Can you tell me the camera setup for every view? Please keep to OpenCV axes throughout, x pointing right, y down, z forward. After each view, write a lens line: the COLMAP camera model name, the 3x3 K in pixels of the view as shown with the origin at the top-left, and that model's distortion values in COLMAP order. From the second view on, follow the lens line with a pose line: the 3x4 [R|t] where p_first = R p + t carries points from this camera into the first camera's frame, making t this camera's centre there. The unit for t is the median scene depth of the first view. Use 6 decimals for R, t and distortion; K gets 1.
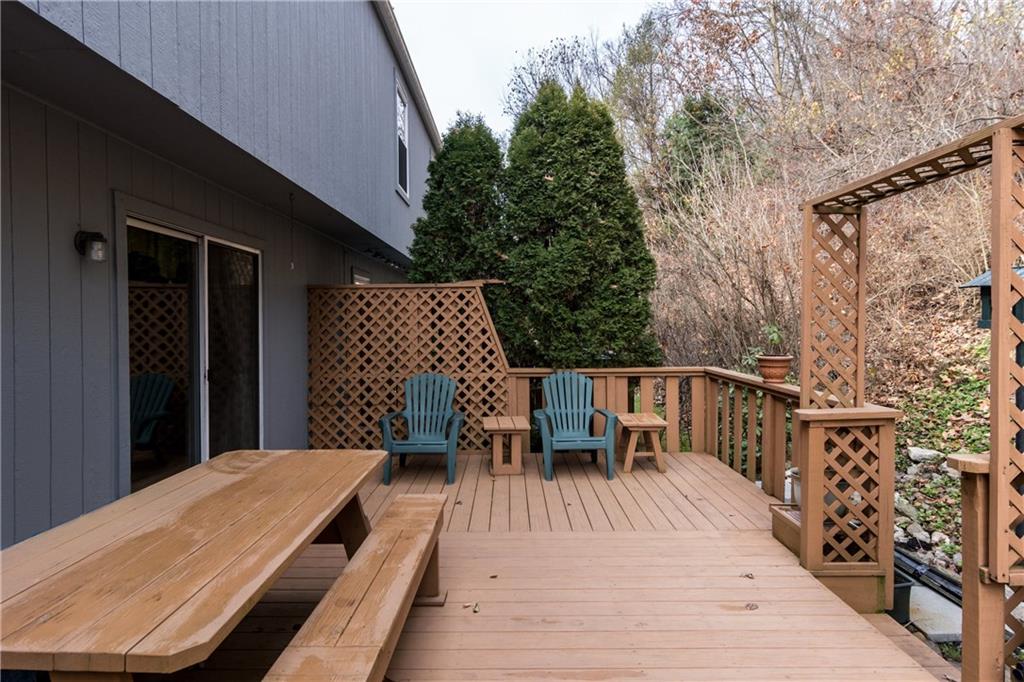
lens RADIAL K [[635.6, 0, 512.0], [0, 635.6, 341.0], [0, 0, 1]] dist [-0.005720, -0.000110]
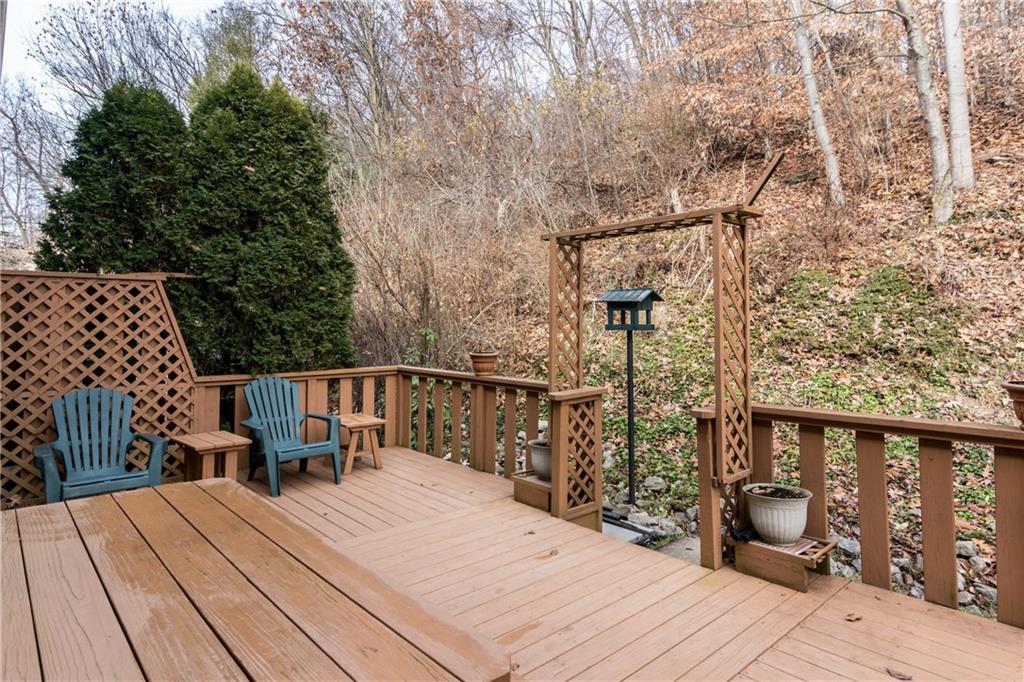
lens RADIAL K [[618.5, 0, 559.0], [0, 618.5, 293.9], [0, 0, 1]] dist [-0.000515, 0.000288]
pose [[0.695921, 0.041070, 0.716943, -0.270710], [0.015989, 0.997230, -0.072647, -0.000584], [-0.717941, 0.062020, 0.693336, 0.061461]]
